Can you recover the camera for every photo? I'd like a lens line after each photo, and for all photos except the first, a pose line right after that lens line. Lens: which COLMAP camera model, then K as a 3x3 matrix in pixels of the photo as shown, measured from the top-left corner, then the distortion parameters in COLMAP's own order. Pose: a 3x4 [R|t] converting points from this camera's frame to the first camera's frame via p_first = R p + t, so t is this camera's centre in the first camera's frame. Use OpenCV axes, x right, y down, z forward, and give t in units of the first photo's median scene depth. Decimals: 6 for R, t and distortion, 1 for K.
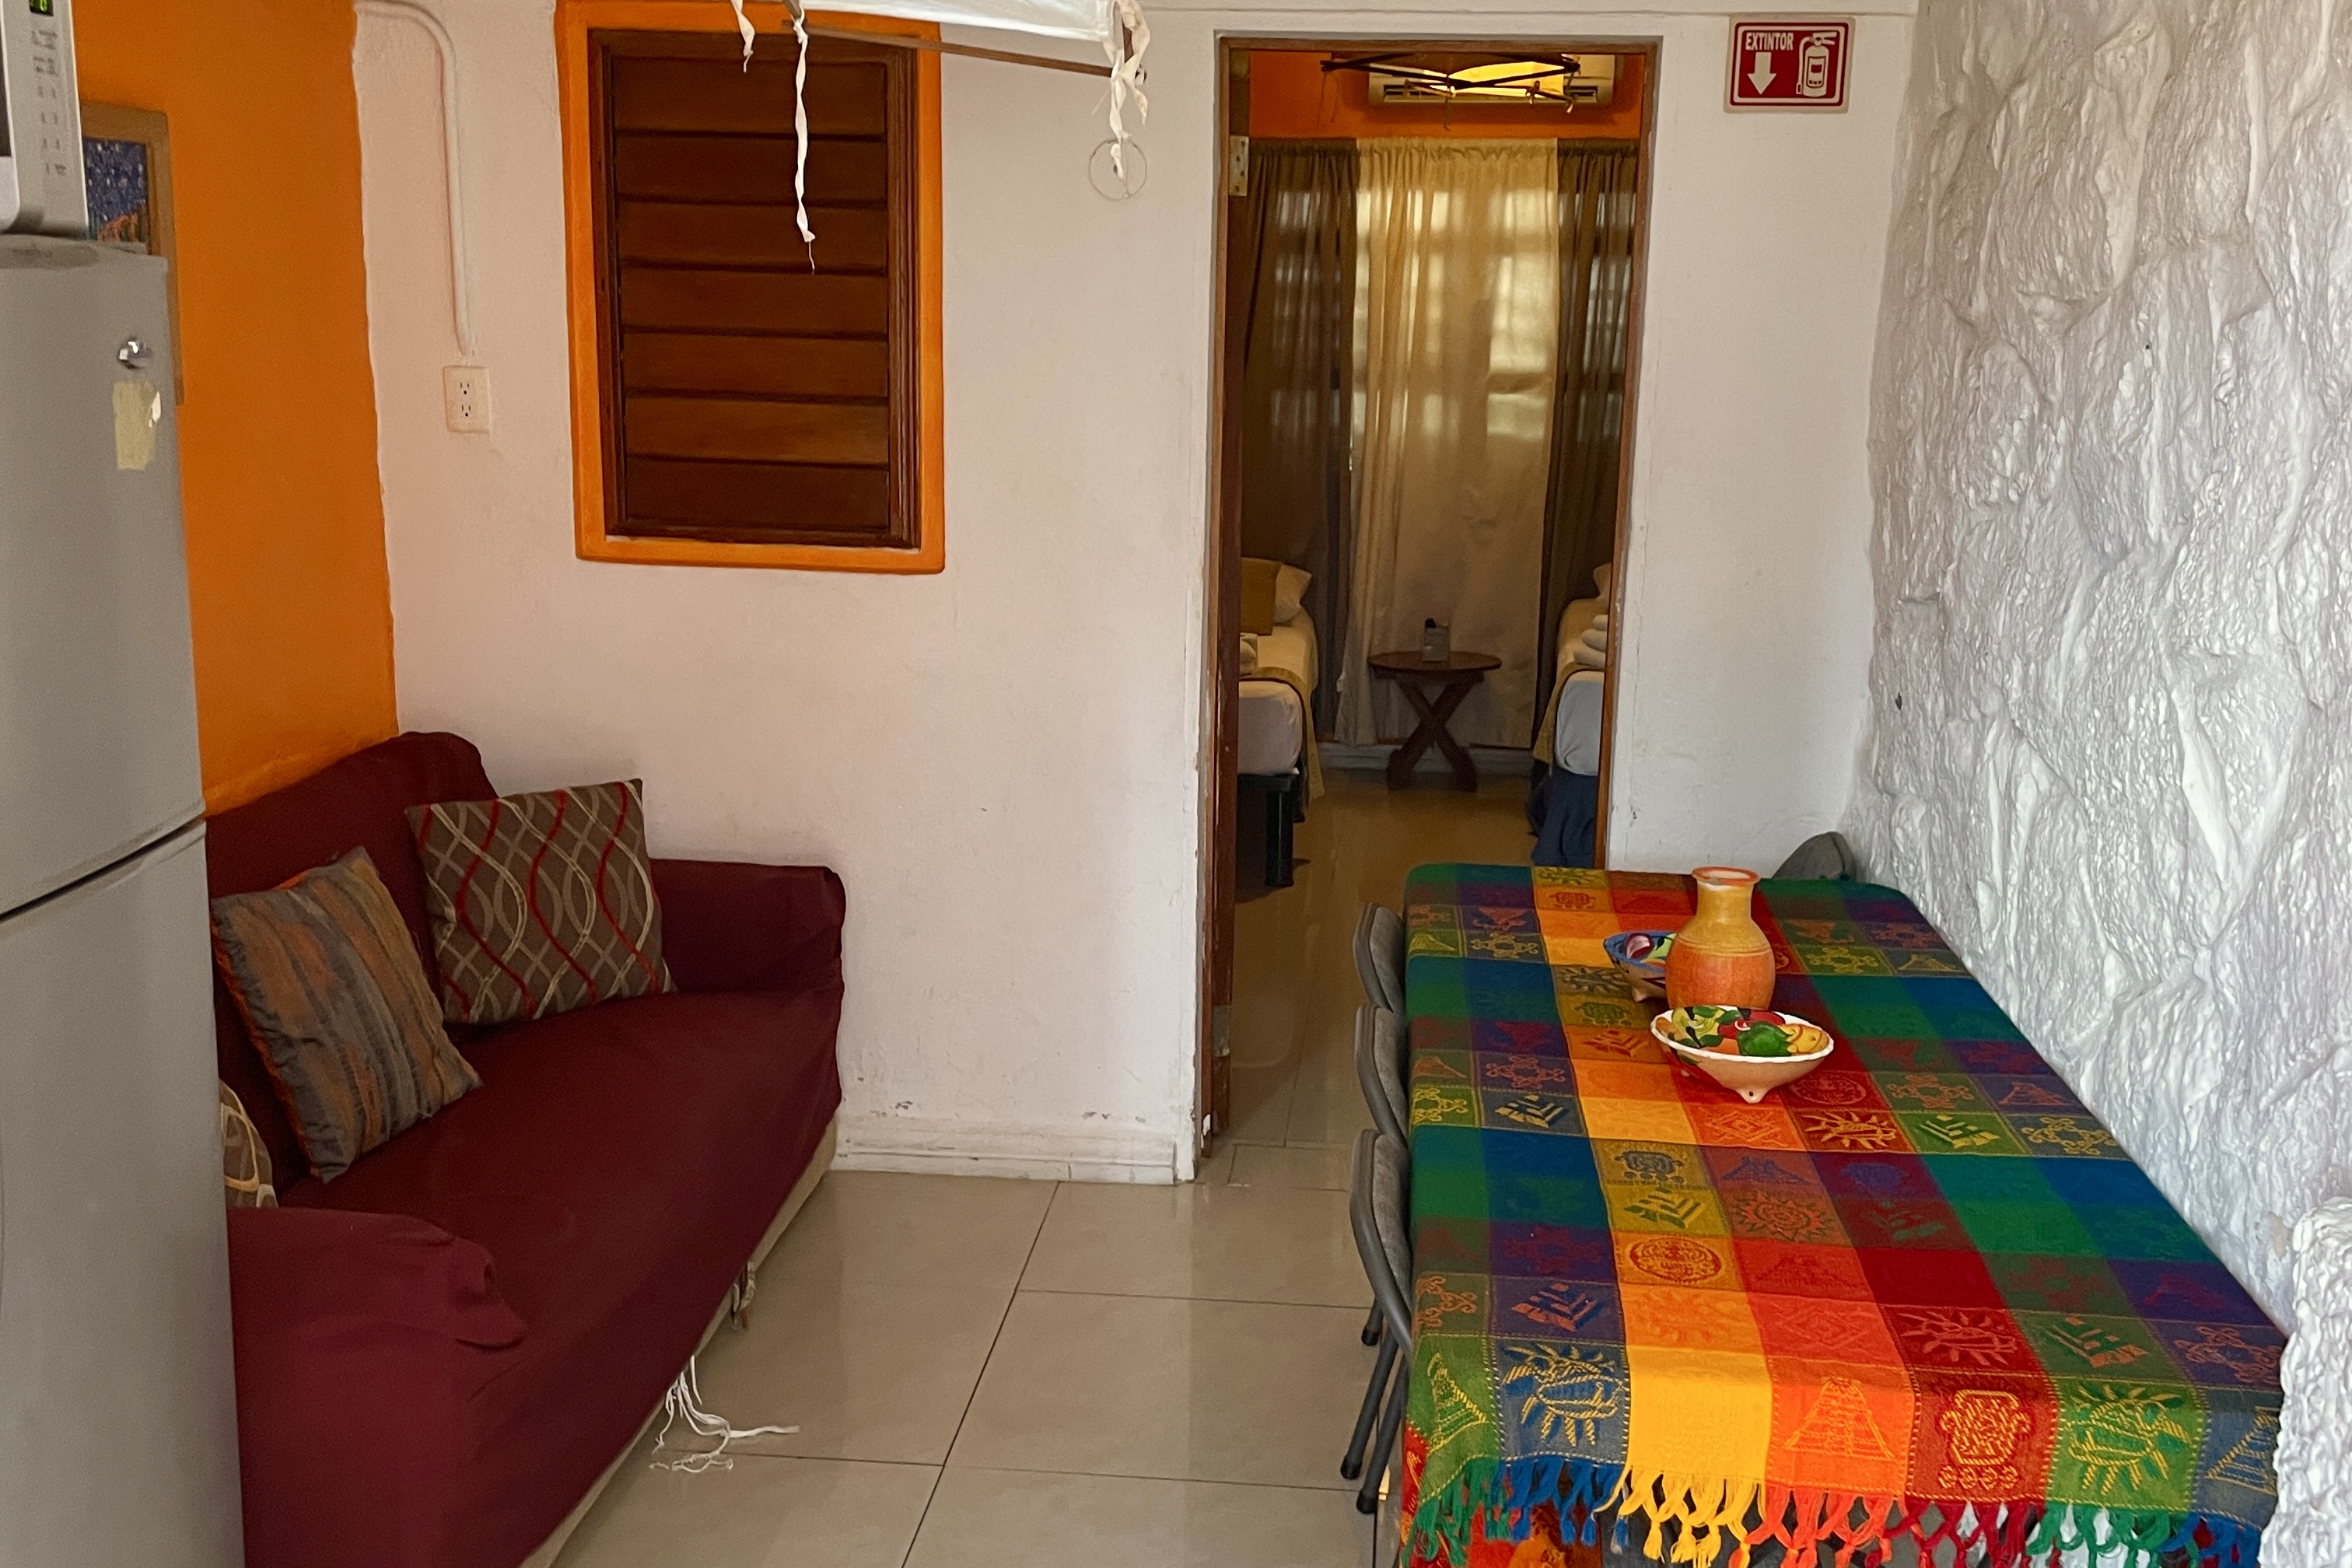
lens RADIAL K [[2402.9, 0, 1176.0], [0, 2402.9, 929.3], [0, 0, 1]] dist [0.020040, 0.000187]
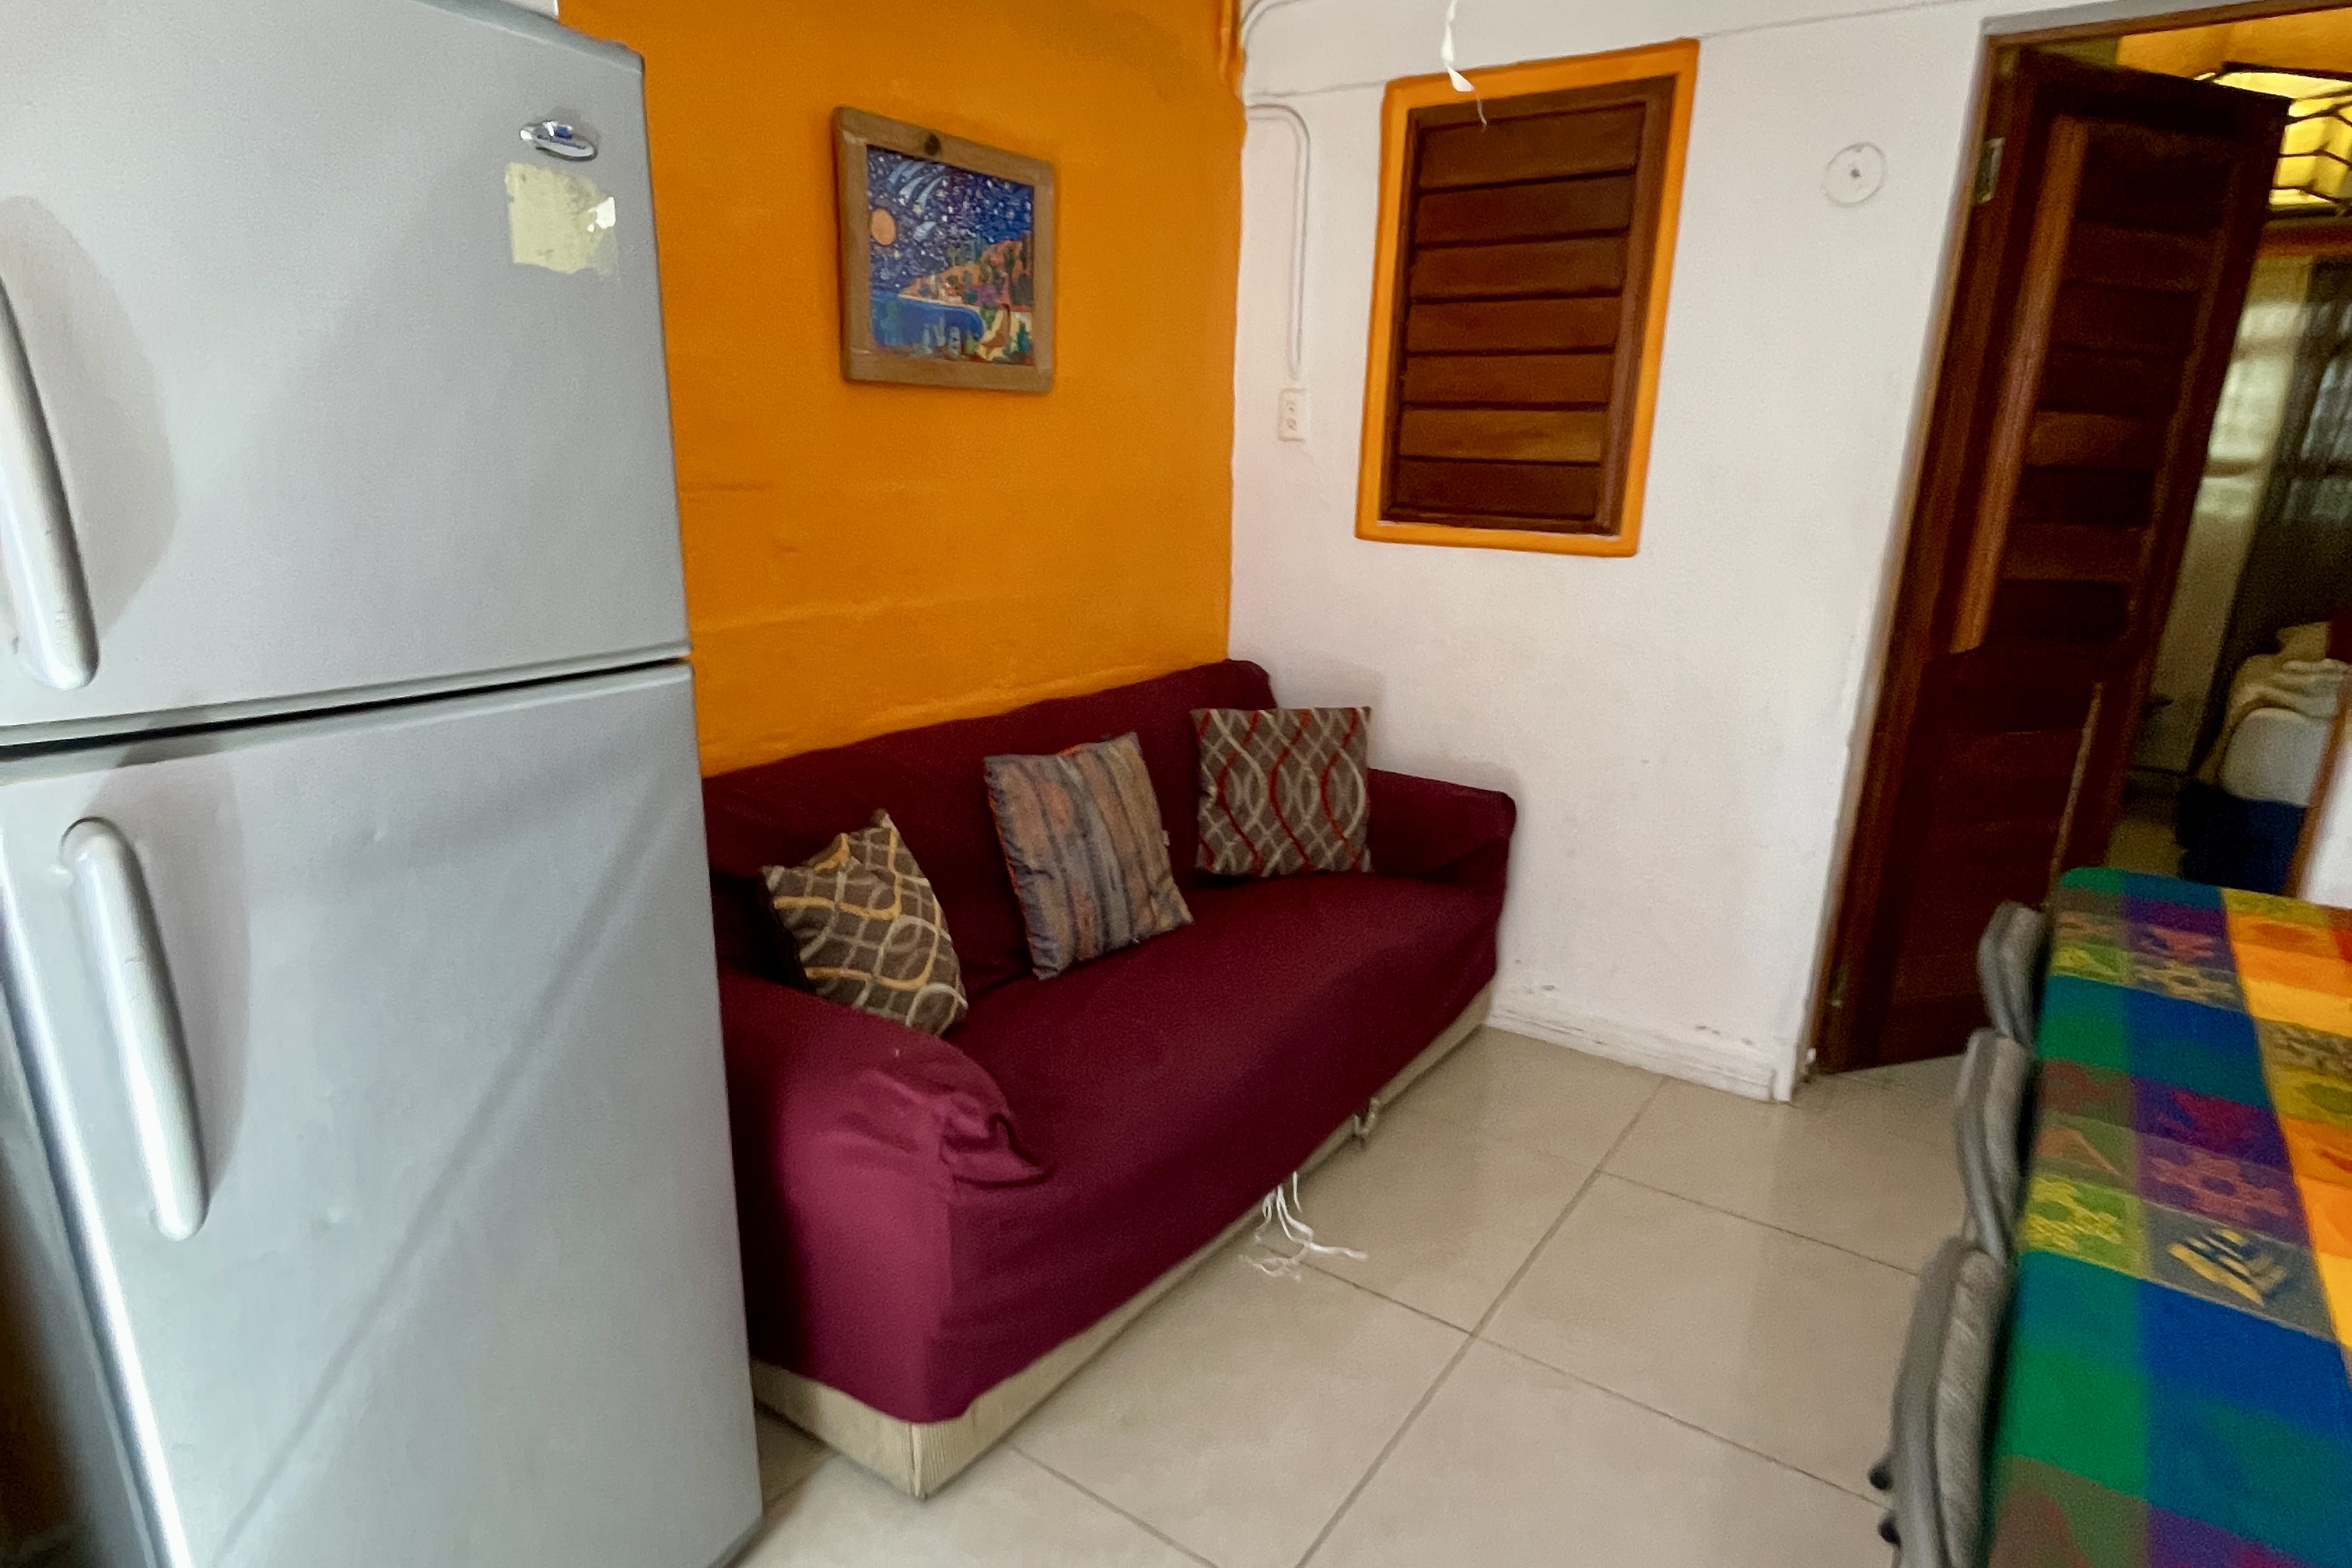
lens RADIAL K [[1285.2, 0, 1182.1], [0, 1285.2, 861.5], [0, 0, 1]] dist [-0.002109, -0.000129]
pose [[0.872003, 0.151840, -0.465355, 0.025855], [-0.134051, 0.988405, 0.071316, -0.016576], [0.470788, 0.000193, 0.882246, 0.354672]]
